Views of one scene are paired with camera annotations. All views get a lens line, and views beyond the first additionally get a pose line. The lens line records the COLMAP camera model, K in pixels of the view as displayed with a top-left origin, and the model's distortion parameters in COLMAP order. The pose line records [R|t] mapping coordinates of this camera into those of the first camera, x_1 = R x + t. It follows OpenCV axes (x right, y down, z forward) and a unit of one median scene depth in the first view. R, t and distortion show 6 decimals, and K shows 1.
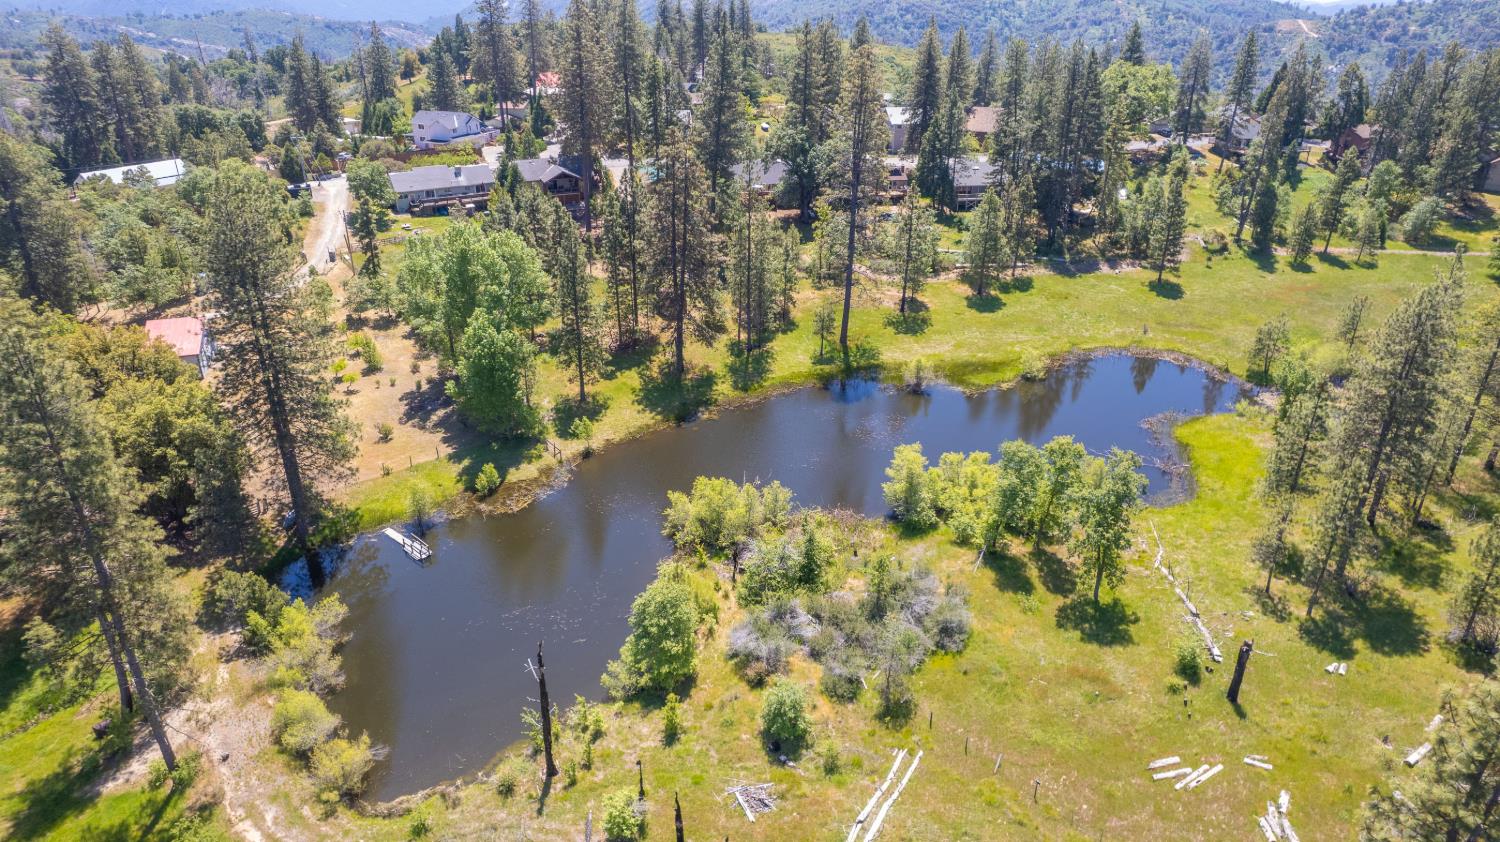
lens RADIAL K [[958.0, 0, 753.6], [0, 958.0, 422.9], [0, 0, 1]] dist [-0.080768, 0.071816]
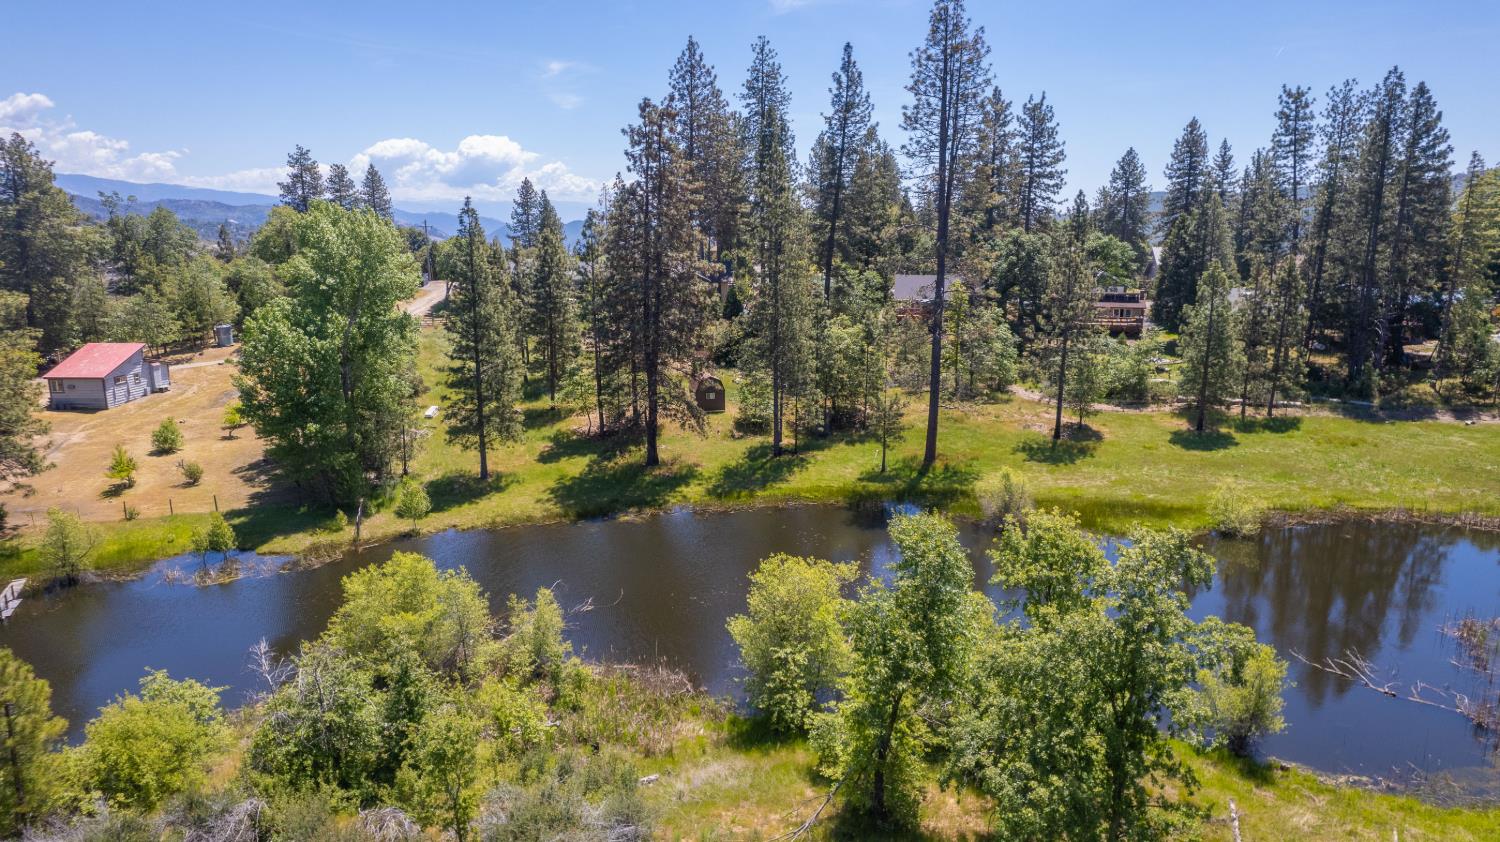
lens RADIAL K [[958.0, 0, 753.6], [0, 958.0, 422.9], [0, 0, 1]] dist [-0.080768, 0.071816]
pose [[0.930731, 0.069429, -0.359055, 0.294229], [-0.154690, 0.964396, -0.214501, 0.064348], [0.331378, 0.255184, 0.908333, 0.520144]]
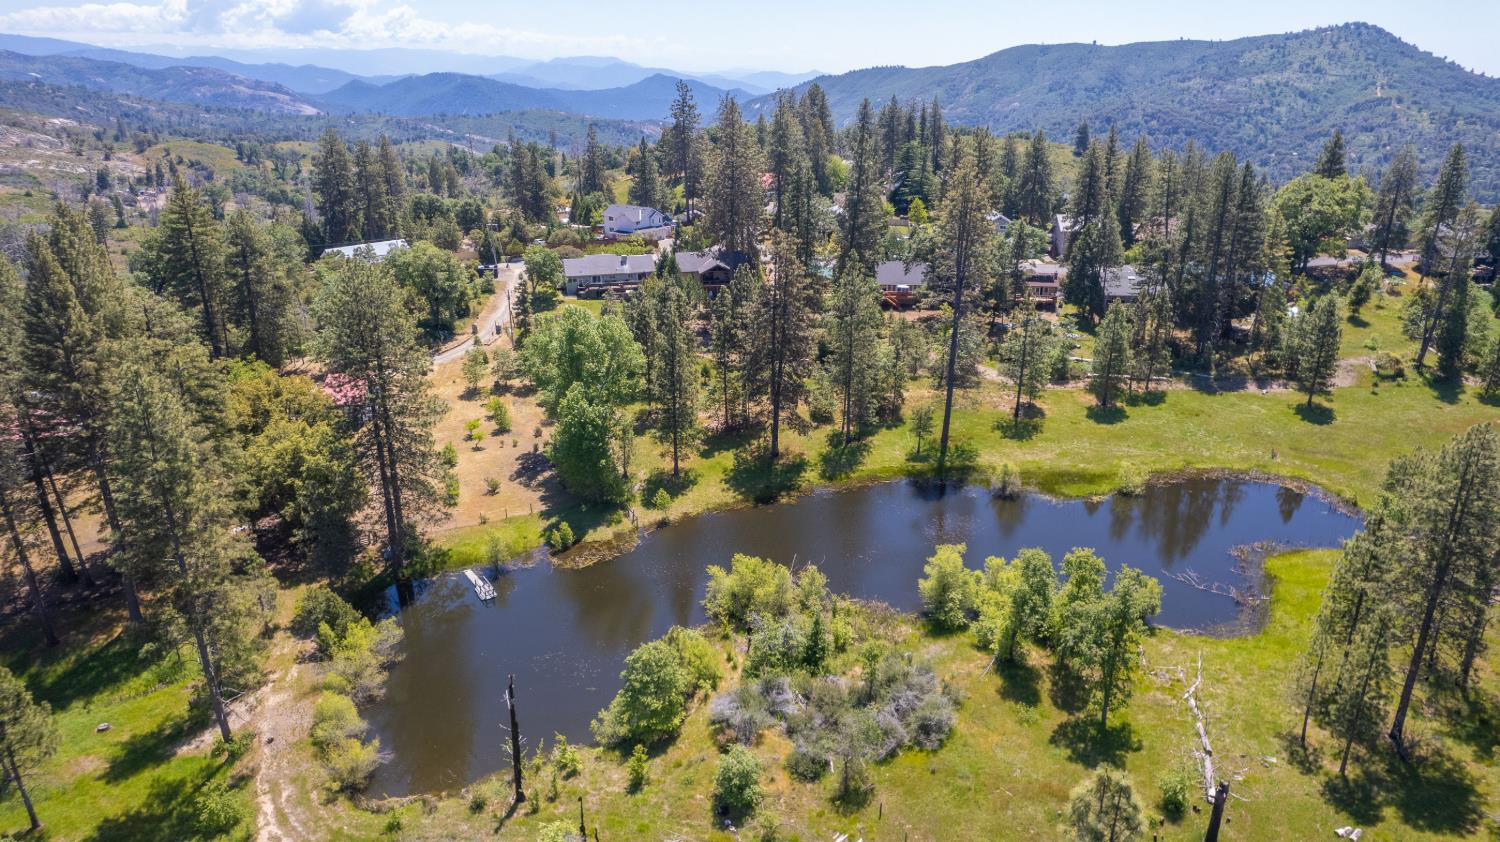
lens RADIAL K [[958.0, 0, 753.6], [0, 958.0, 422.9], [0, 0, 1]] dist [-0.080768, 0.071816]
pose [[0.970672, 0.075937, -0.228102, 0.176238], [-0.097419, 0.991656, -0.084431, 0.000702], [0.219787, 0.104176, 0.969970, -0.035636]]
